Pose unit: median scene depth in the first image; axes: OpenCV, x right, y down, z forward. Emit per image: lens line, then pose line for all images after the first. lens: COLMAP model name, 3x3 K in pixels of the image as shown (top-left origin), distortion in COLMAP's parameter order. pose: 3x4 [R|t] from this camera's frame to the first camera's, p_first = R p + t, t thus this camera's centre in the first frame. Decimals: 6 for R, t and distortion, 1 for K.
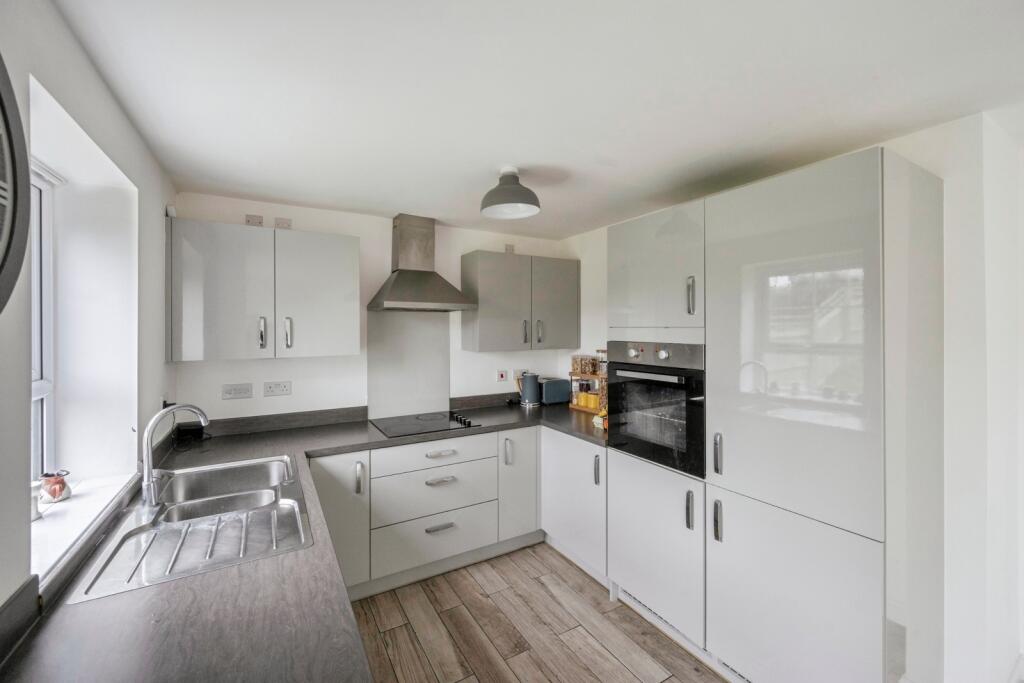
lens RADIAL K [[413.1, 0, 511.6], [0, 413.1, 333.1], [0, 0, 1]] dist [0.001368, -0.001189]
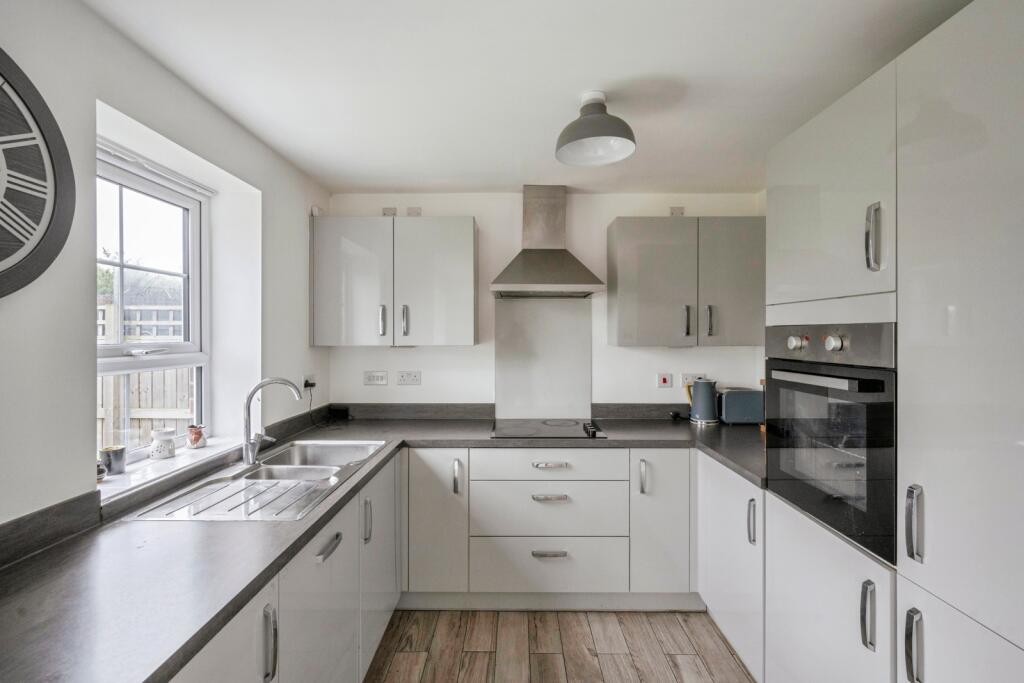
lens RADIAL K [[480.2, 0, 513.2], [0, 480.2, 339.9], [0, 0, 1]] dist [0.002949, 0.002435]
pose [[0.859953, 0.007811, -0.510313, 0.261813], [-0.006848, 0.999969, 0.003766, 0.038380], [0.510327, 0.000256, 0.859980, 0.135190]]
